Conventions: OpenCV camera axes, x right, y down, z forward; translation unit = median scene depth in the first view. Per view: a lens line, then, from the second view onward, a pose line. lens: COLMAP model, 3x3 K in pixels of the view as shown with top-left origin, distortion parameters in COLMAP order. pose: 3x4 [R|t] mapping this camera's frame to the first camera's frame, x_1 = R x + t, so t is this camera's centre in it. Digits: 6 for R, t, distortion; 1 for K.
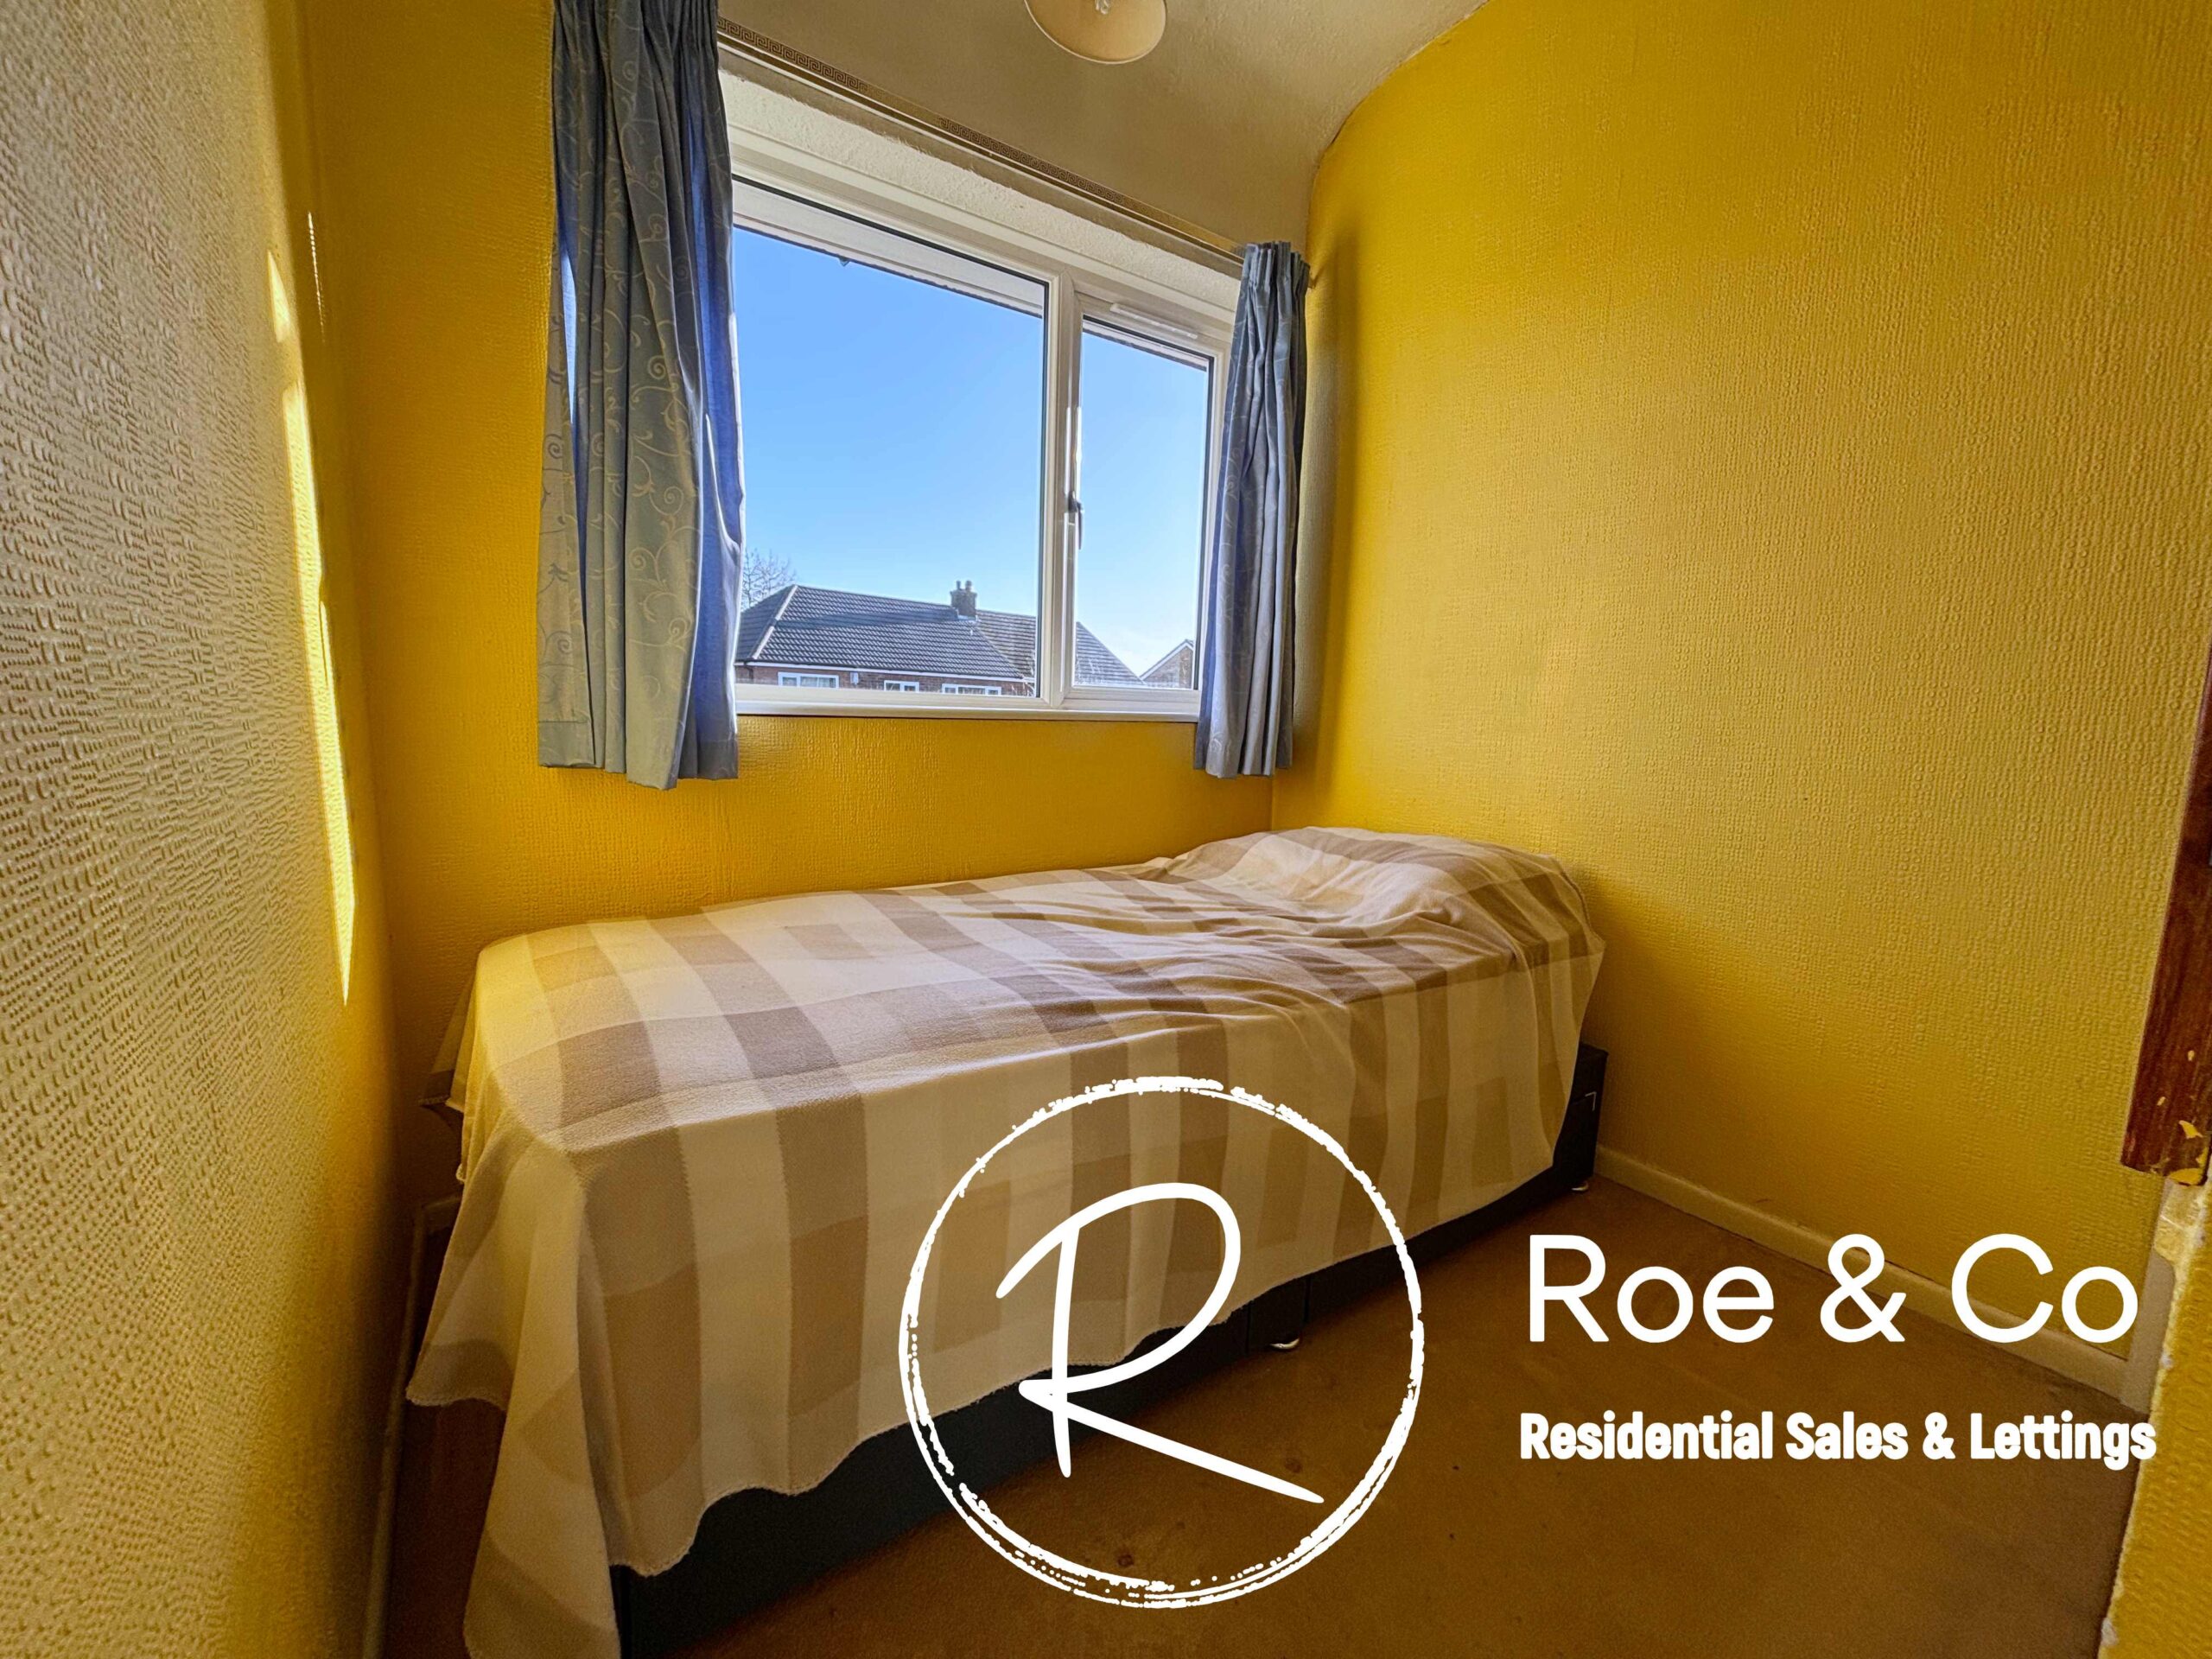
lens RADIAL K [[889.0, 0, 1116.1], [0, 889.0, 832.1], [0, 0, 1]] dist [-0.001233, -0.000262]
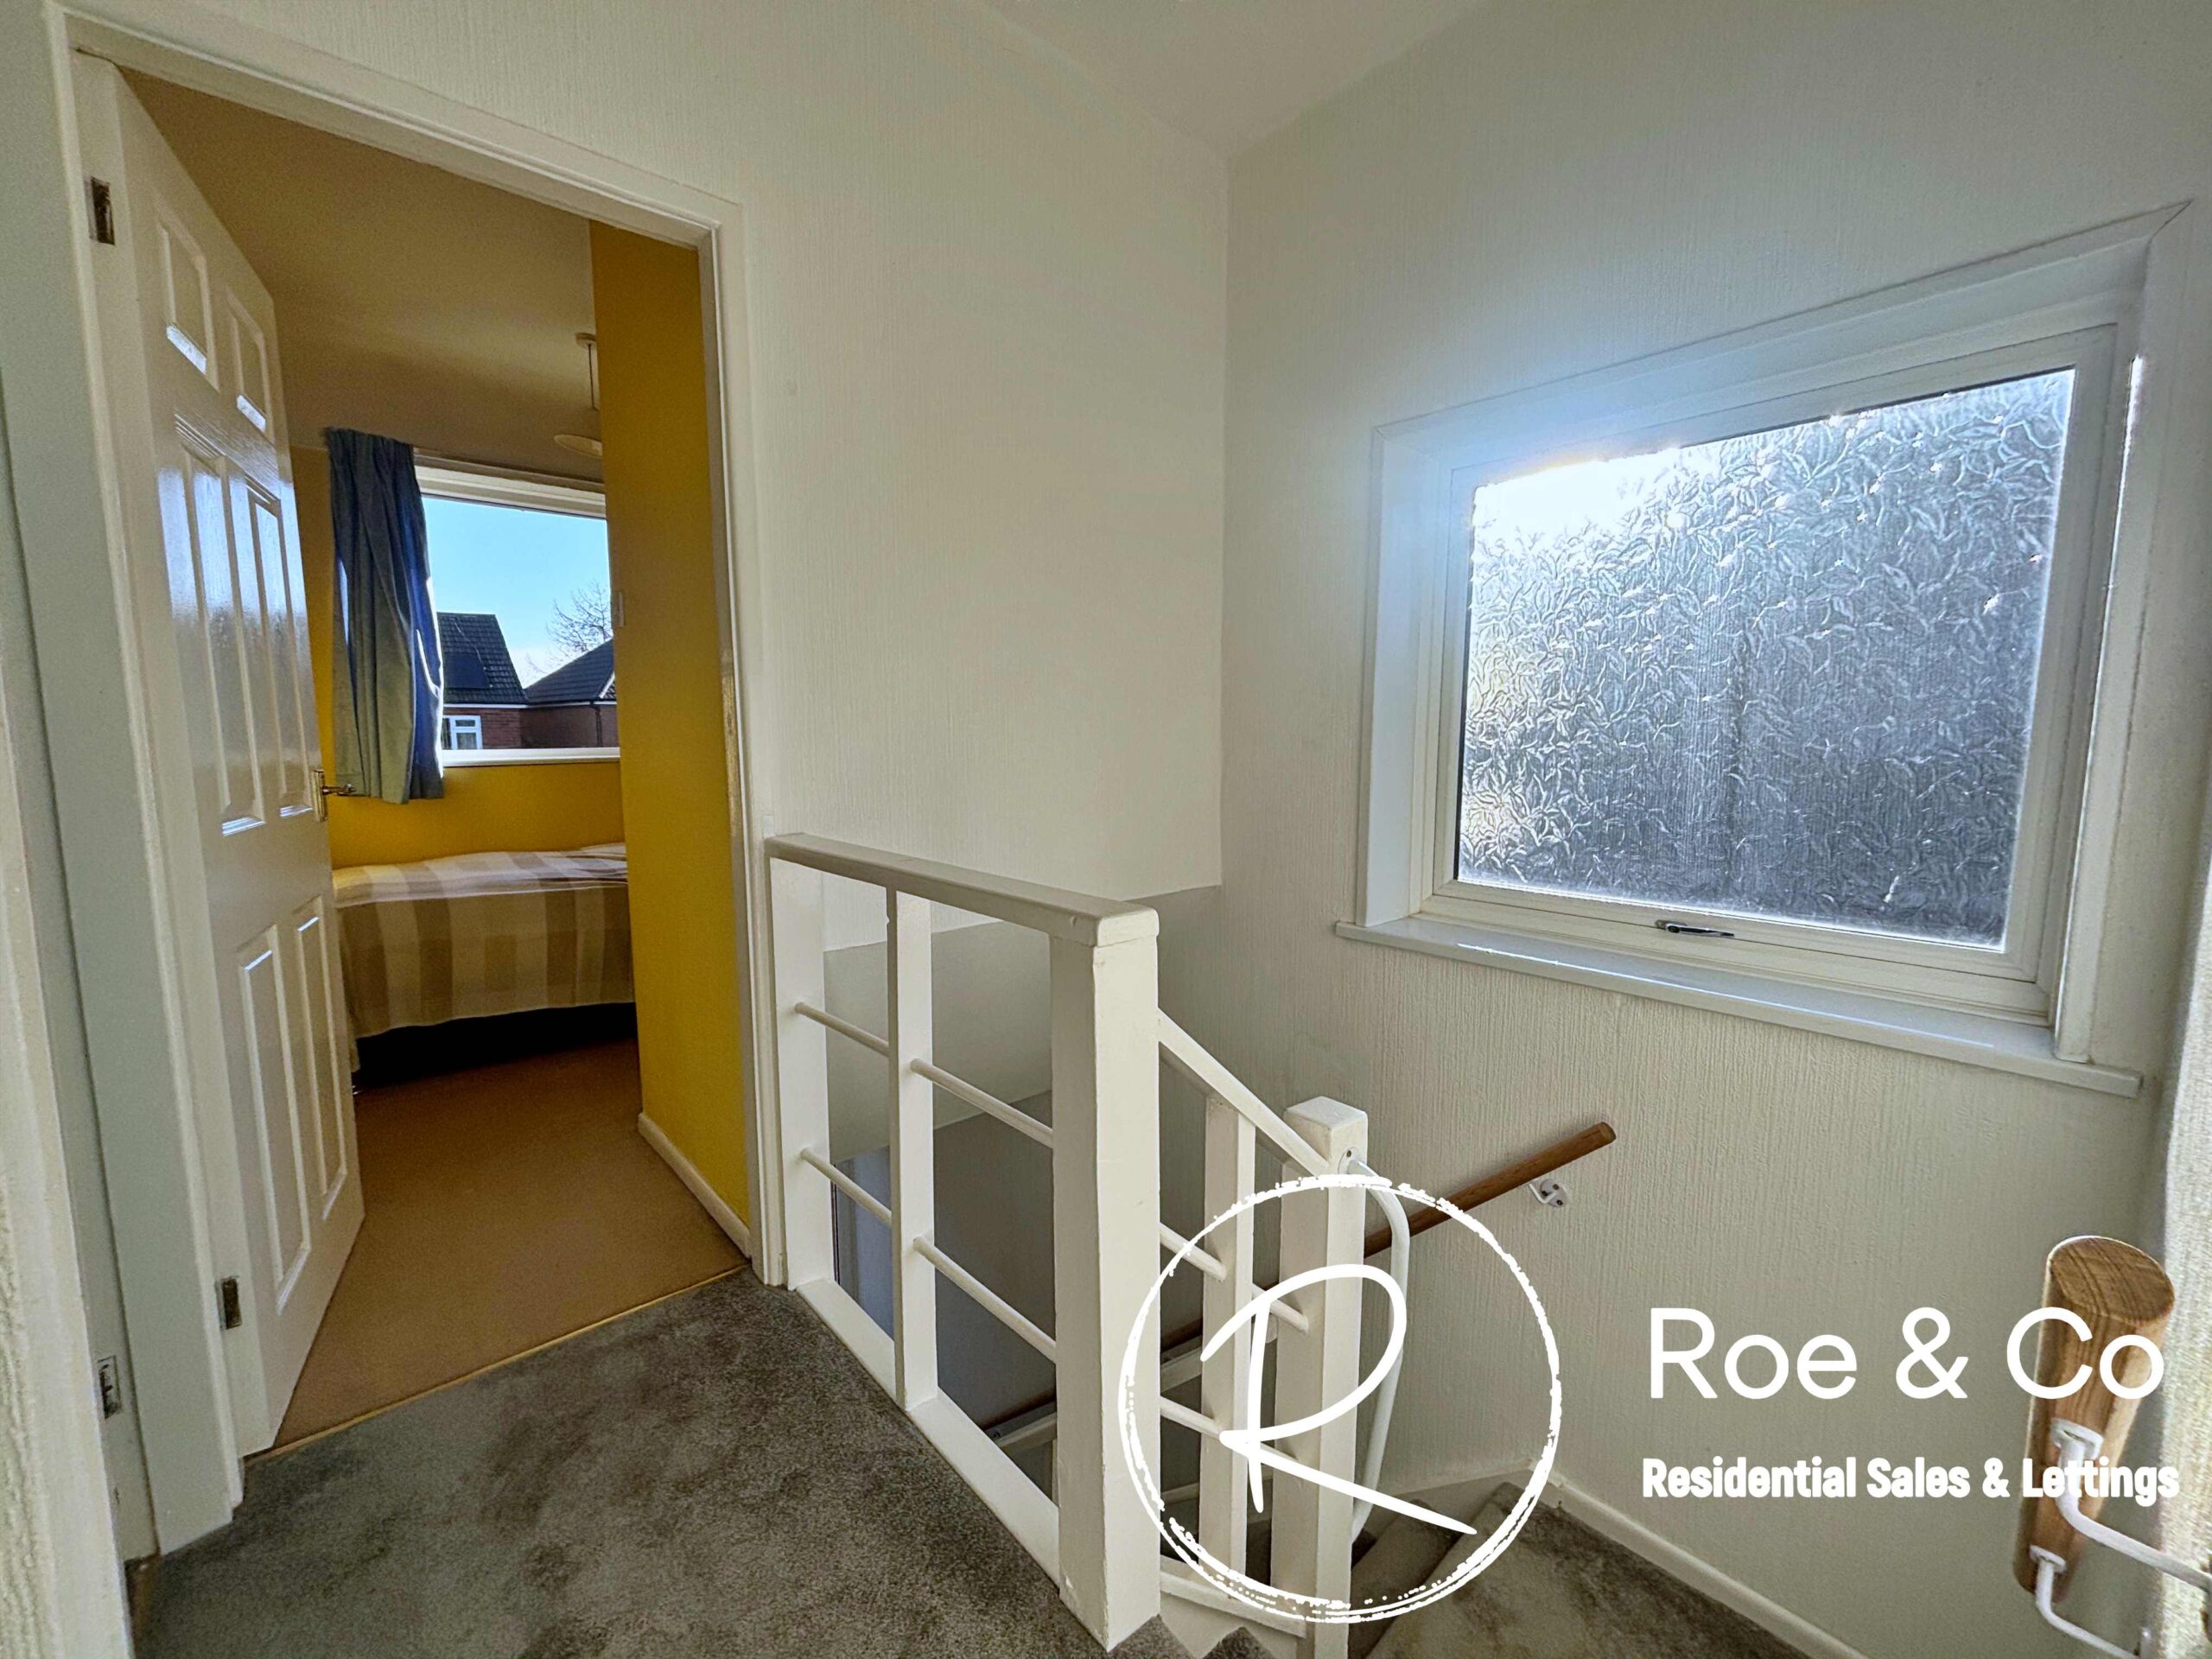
lens RADIAL K [[889.0, 0, 1116.1], [0, 889.0, 832.1], [0, 0, 1]] dist [-0.001233, -0.000262]
pose [[0.992671, -0.047119, 0.111285, 1.004932], [0.049463, 0.998607, -0.018388, 0.150197], [-0.110264, 0.023758, 0.993618, -1.374754]]
